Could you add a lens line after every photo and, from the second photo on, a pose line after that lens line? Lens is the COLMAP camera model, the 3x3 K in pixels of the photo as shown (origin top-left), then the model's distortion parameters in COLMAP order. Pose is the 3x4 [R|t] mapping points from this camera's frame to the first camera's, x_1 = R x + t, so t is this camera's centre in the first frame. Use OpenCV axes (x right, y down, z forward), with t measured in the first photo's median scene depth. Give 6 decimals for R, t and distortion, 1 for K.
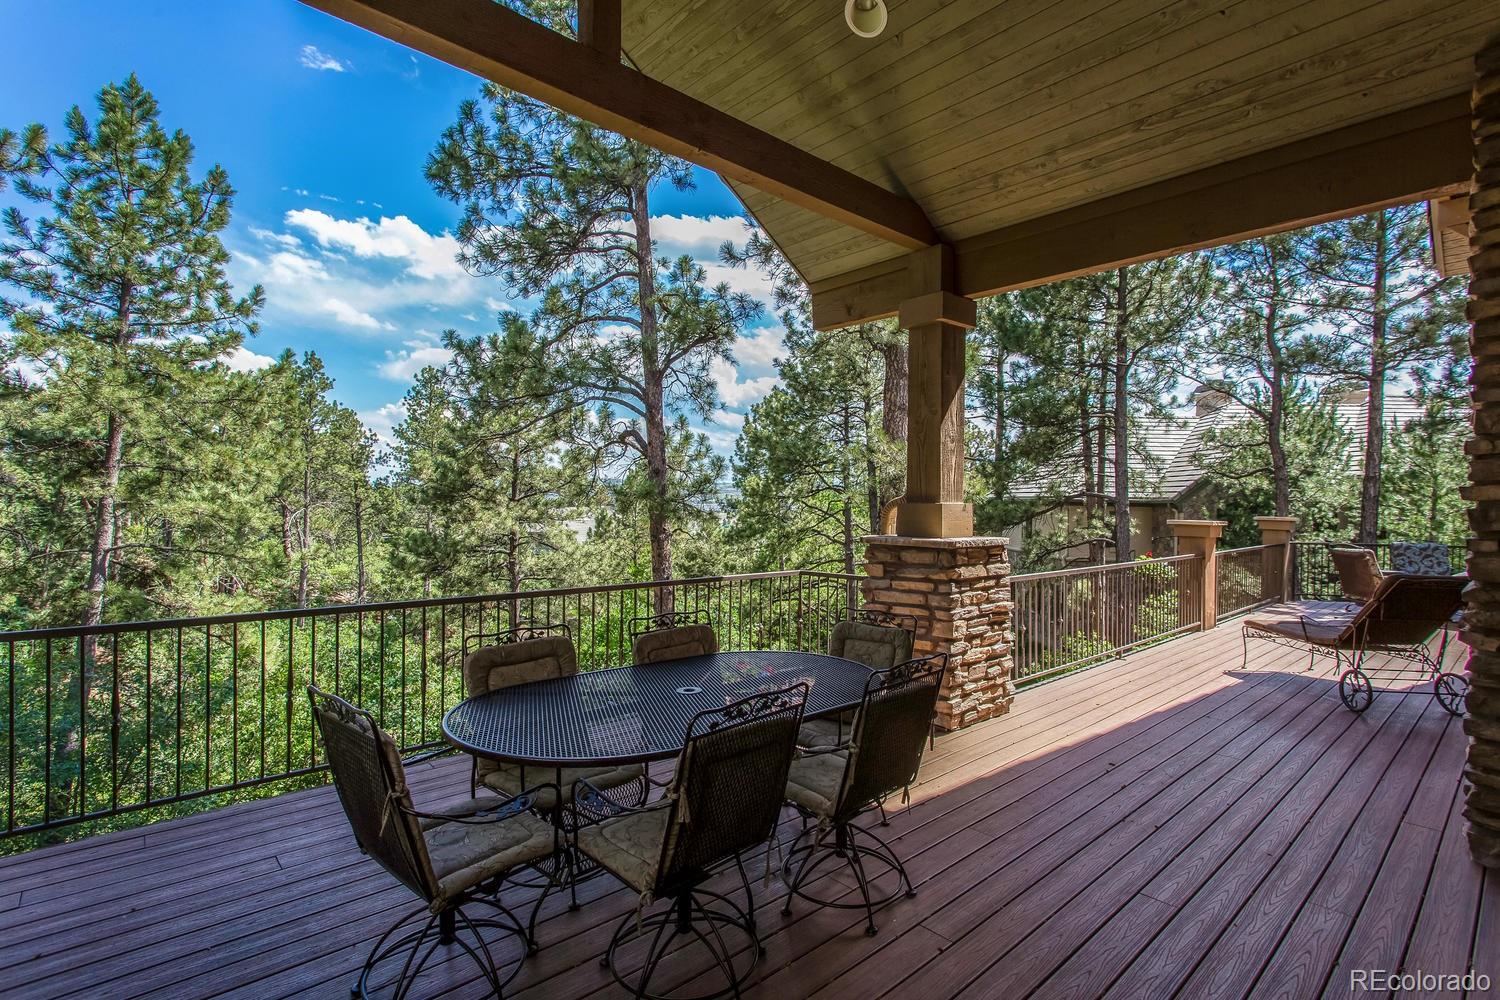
lens RADIAL K [[732.1, 0, 748.7], [0, 732.1, 501.6], [0, 0, 1]] dist [0.001141, 0.000033]
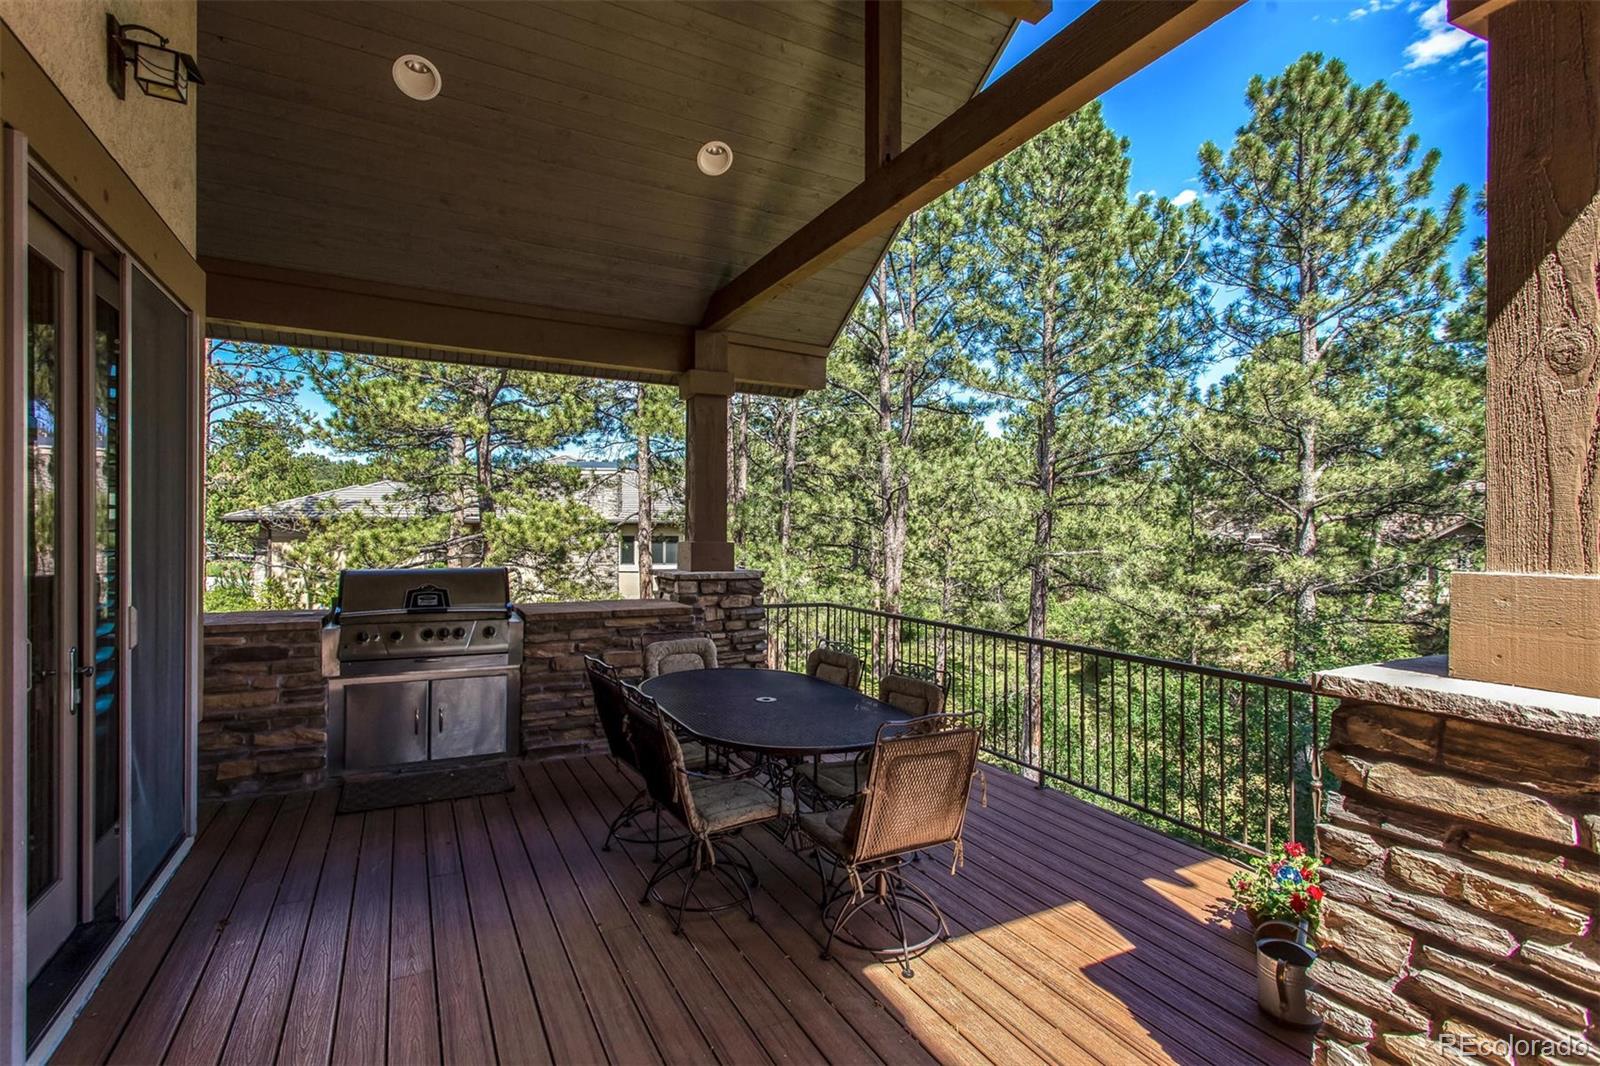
lens RADIAL K [[762.8, 0, 799.8], [0, 762.8, 534.0], [0, 0, 1]] dist [-0.000565, -0.000148]
pose [[-0.267988, -0.001728, -0.963421, 0.695265], [-0.000830, 0.999998, -0.001563, -0.013306], [0.963422, 0.000381, -0.267989, 0.833398]]
